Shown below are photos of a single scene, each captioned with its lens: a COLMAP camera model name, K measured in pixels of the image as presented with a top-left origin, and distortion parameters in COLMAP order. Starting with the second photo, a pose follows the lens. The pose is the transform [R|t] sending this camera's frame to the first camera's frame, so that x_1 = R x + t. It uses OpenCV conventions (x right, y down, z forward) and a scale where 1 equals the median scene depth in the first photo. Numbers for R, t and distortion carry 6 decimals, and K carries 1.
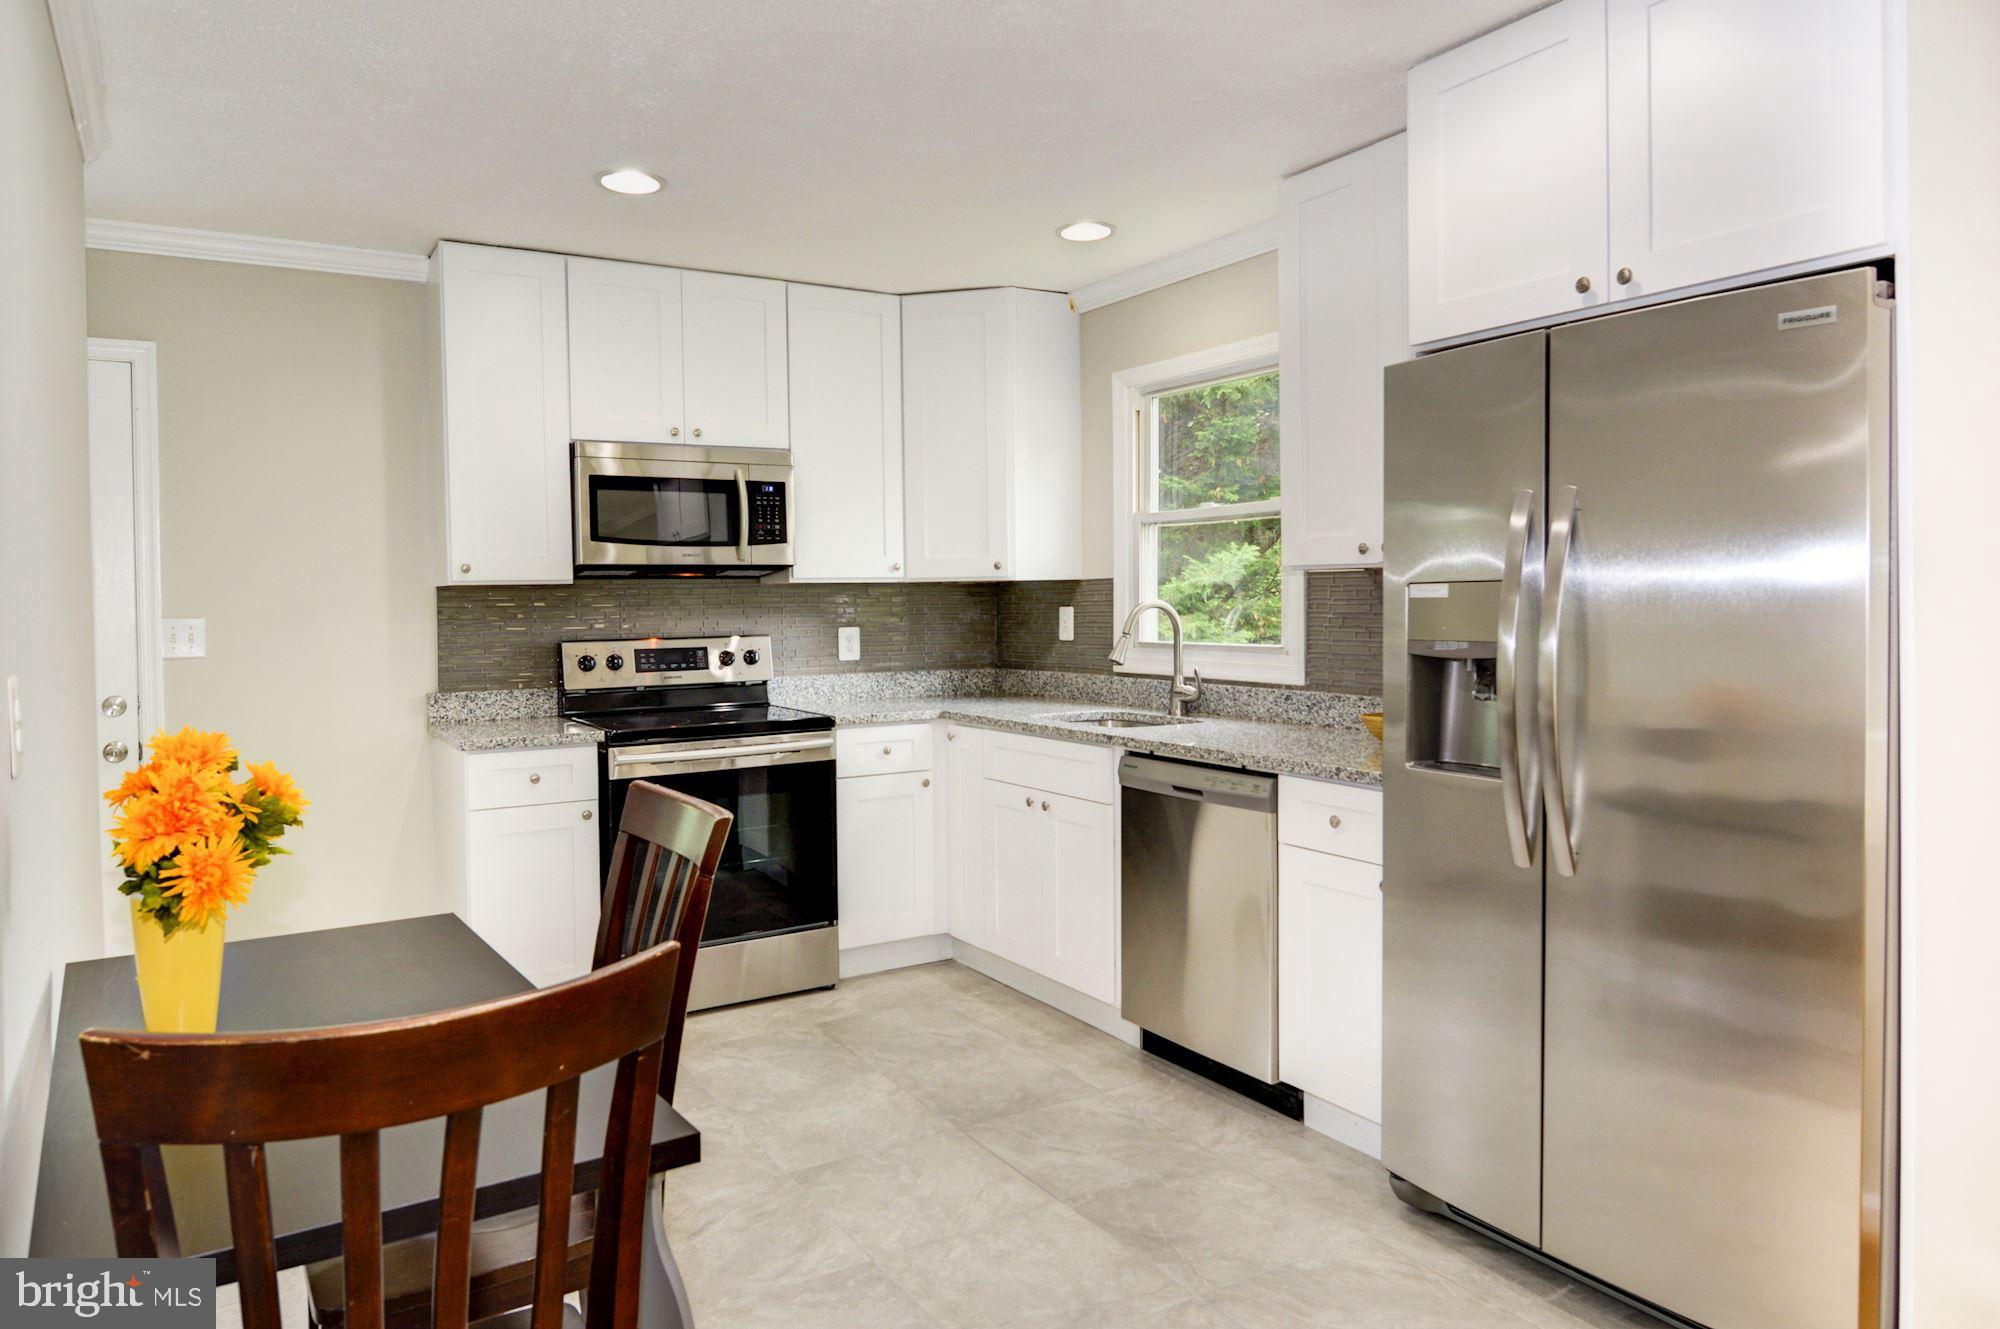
lens RADIAL K [[1264.5, 0, 955.7], [0, 1264.5, 622.3], [0, 0, 1]] dist [0.001663, -0.002263]
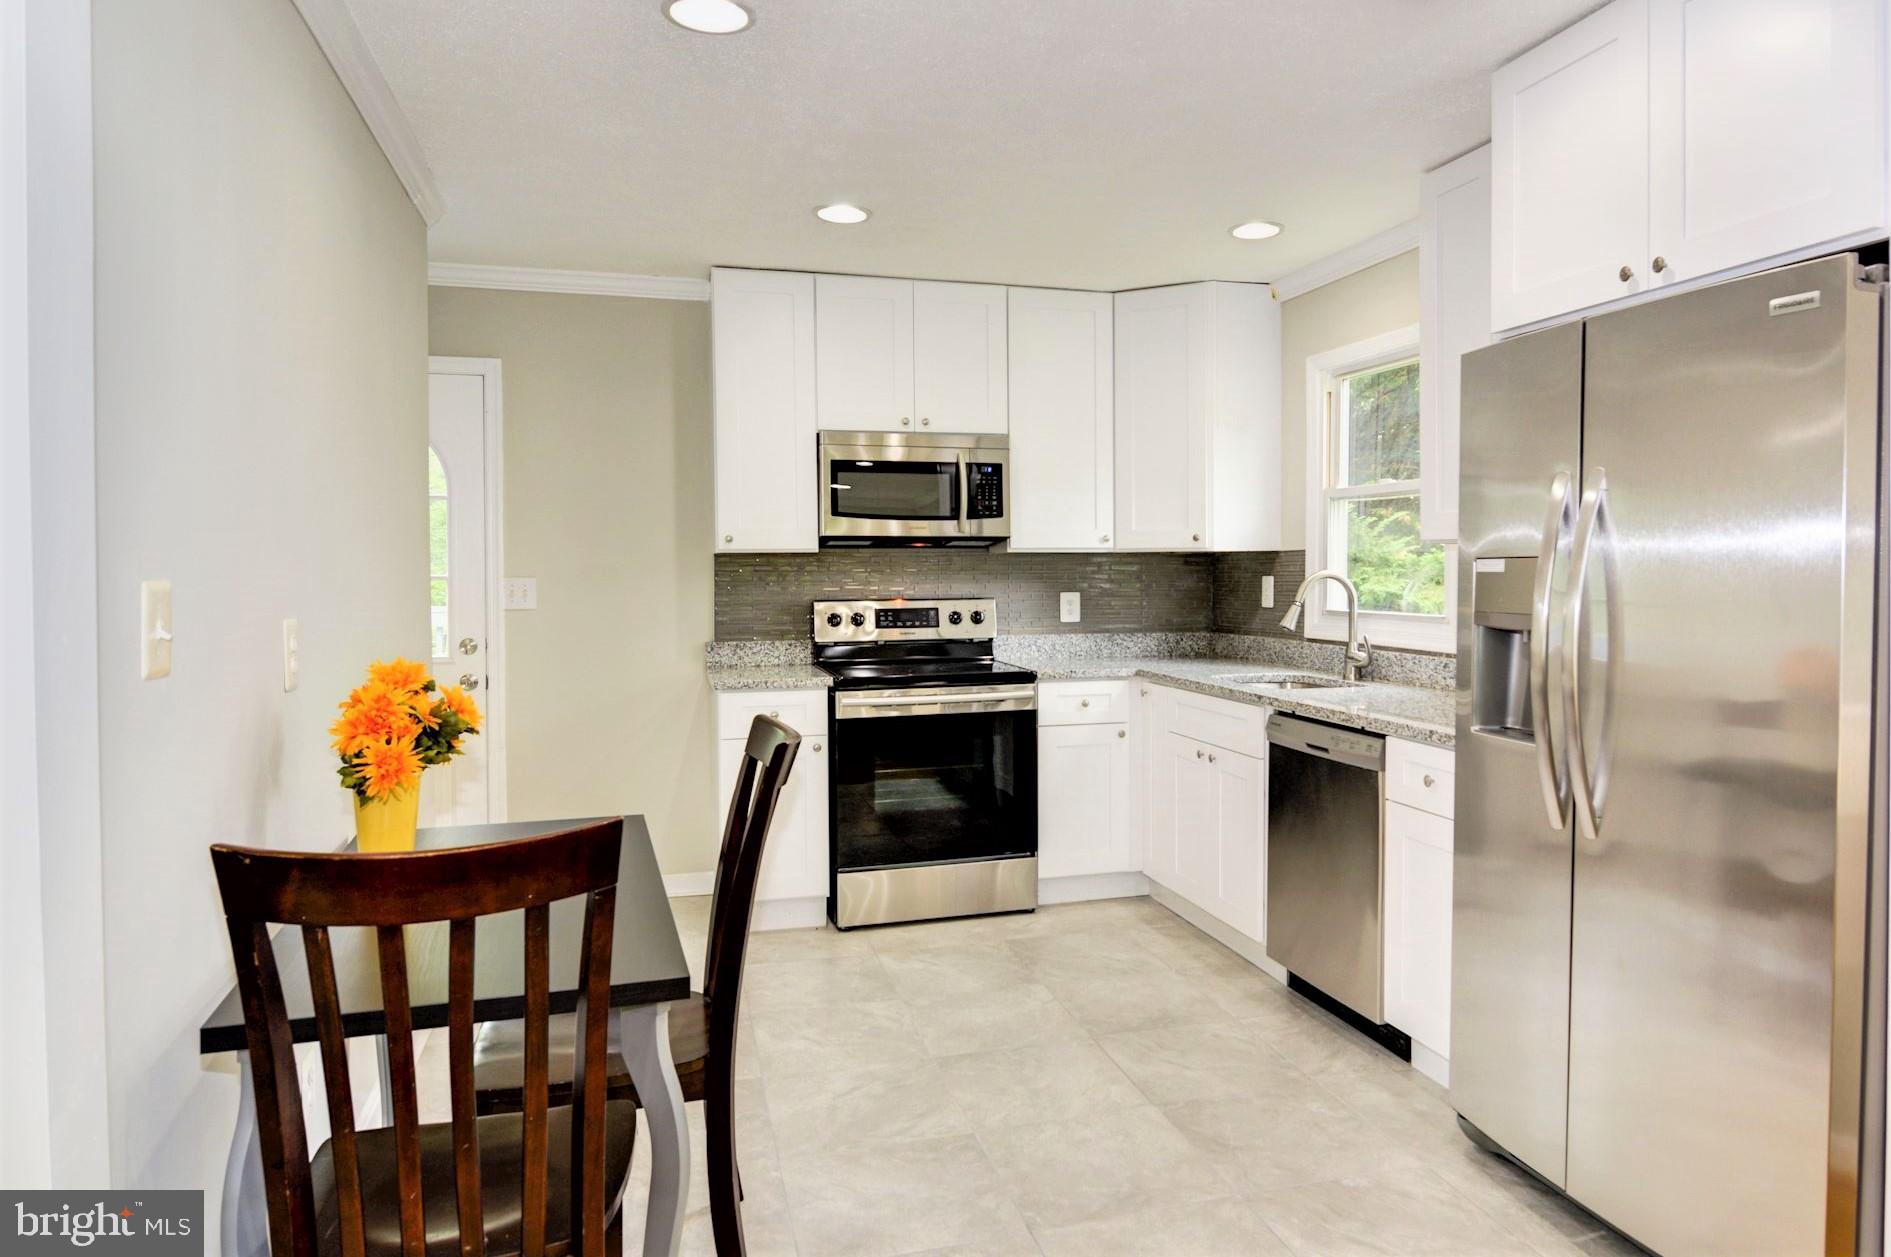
lens RADIAL K [[1195.9, 0, 1018.2], [0, 1195.9, 590.3], [0, 0, 1]] dist [0.004667, -0.002049]
pose [[0.973289, 0.013595, -0.229180, 0.143617], [-0.012981, 0.999907, 0.004186, -0.002103], [0.229216, -0.001099, 0.973375, -0.045119]]
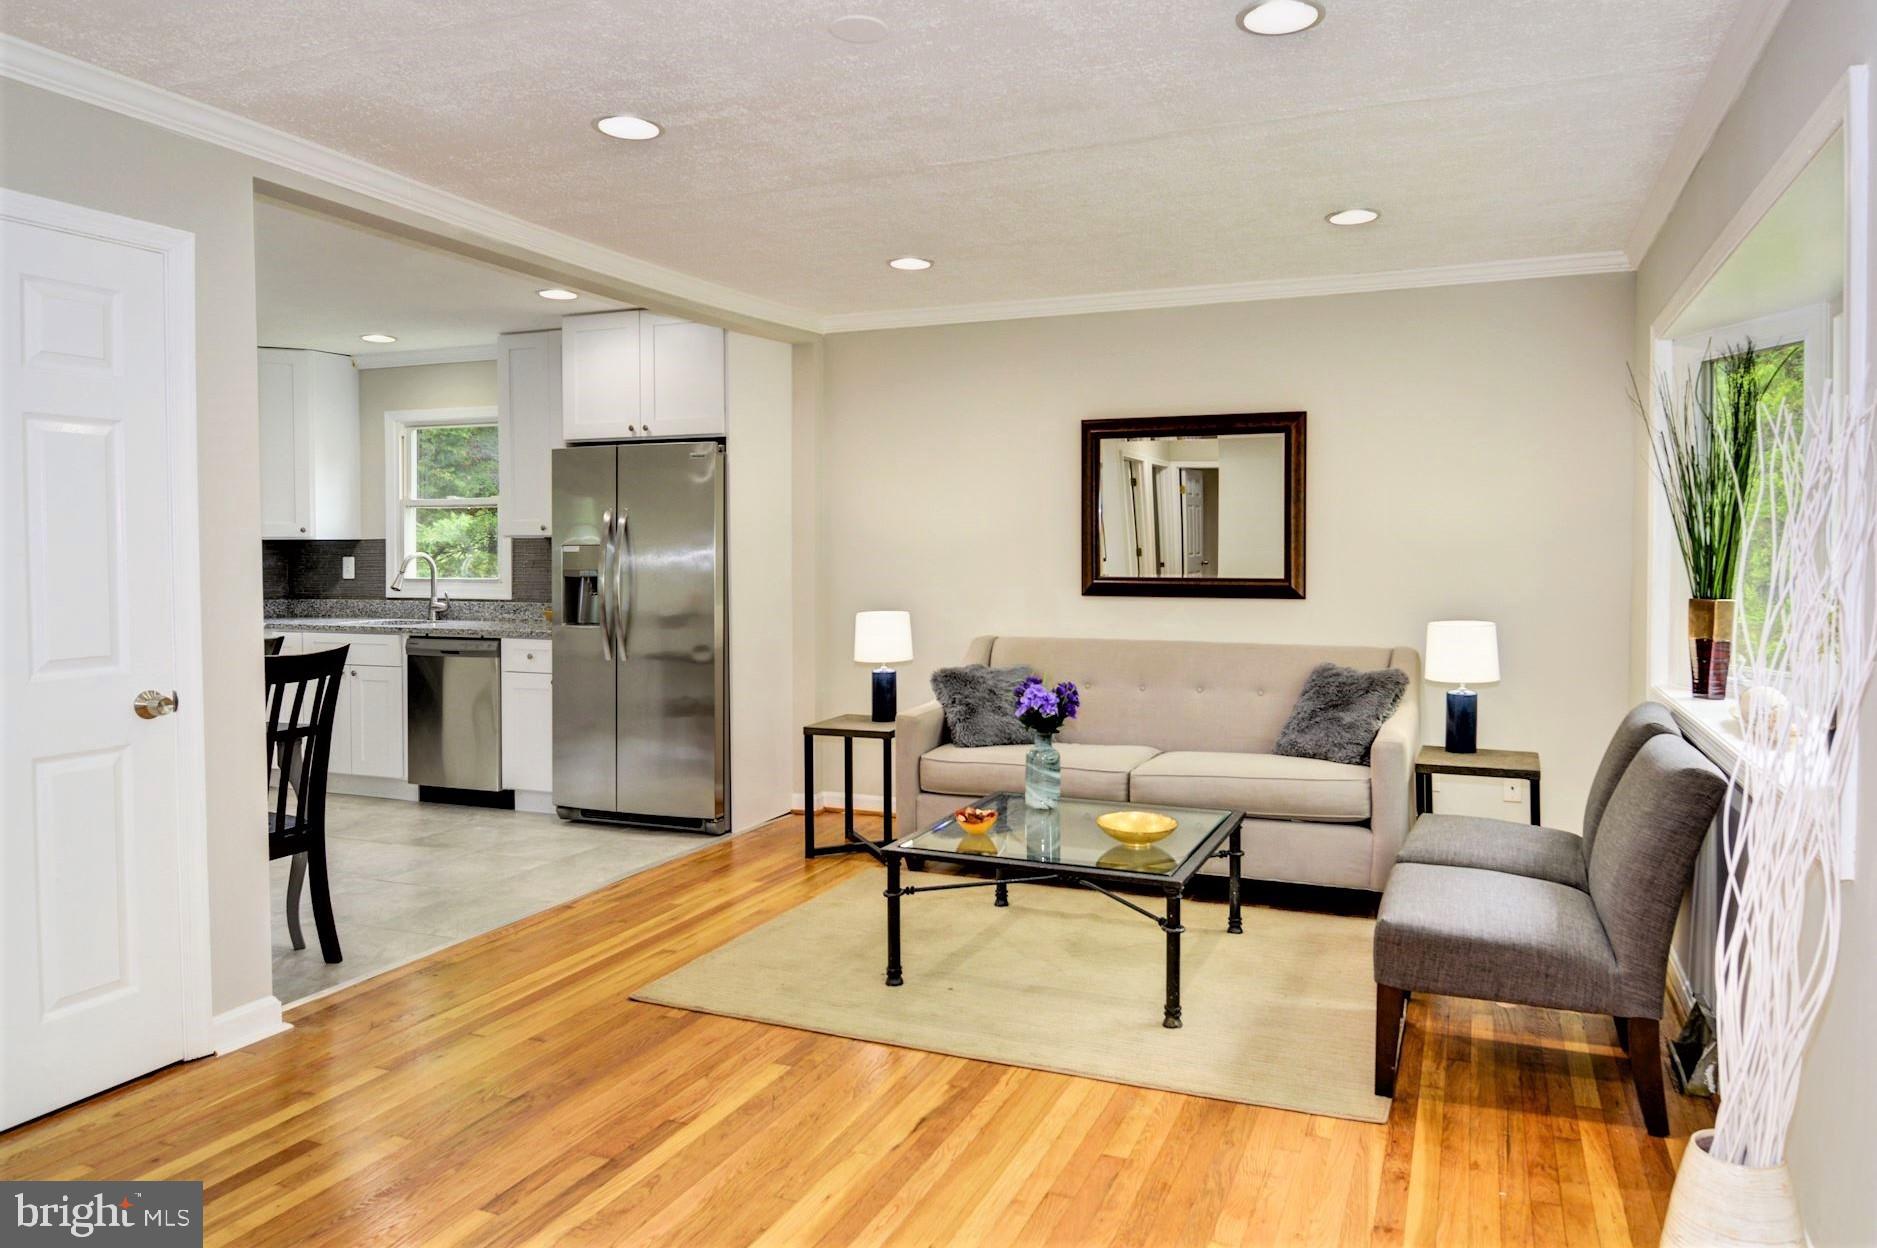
lens RADIAL K [[1215.5, 0, 999.1], [0, 1215.5, 575.6], [0, 0, 1]] dist [0.000759, -0.001026]
pose [[0.786395, -0.002114, 0.617720, -0.257027], [0.004264, 0.999989, -0.002007, 0.021138], [-0.617709, 0.004212, 0.786395, -0.823719]]
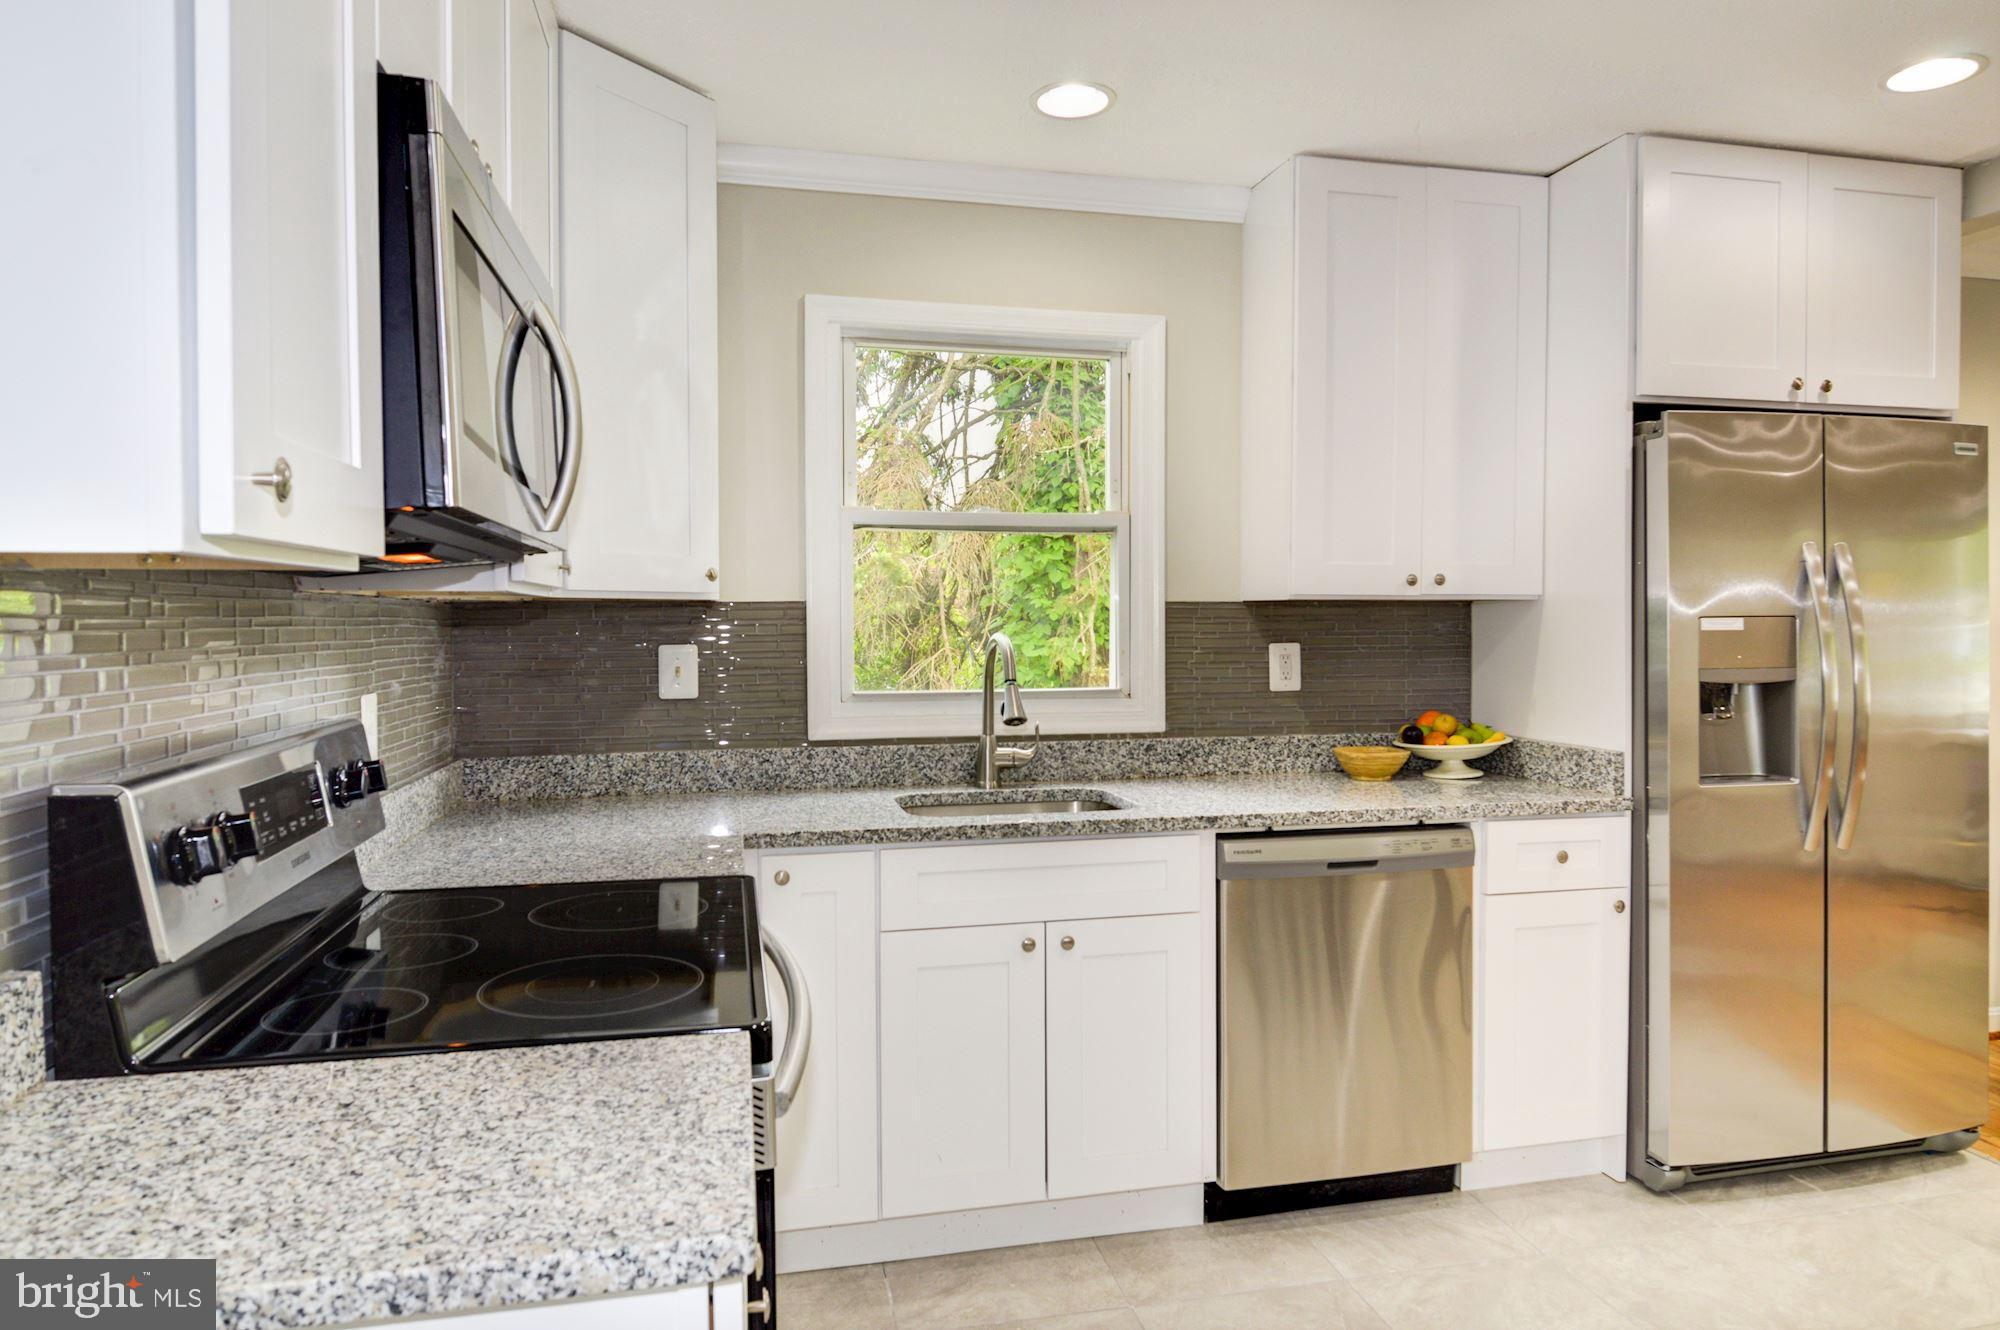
lens RADIAL K [[1235.8, 0, 1011.2], [0, 1235.8, 658.3], [0, 0, 1]] dist [0.002673, -0.019148]
pose [[0.303826, -0.017616, 0.952565, -0.556113], [0.017797, 0.999760, 0.012812, -0.013044], [-0.952561, 0.013060, 0.304066, 0.830384]]
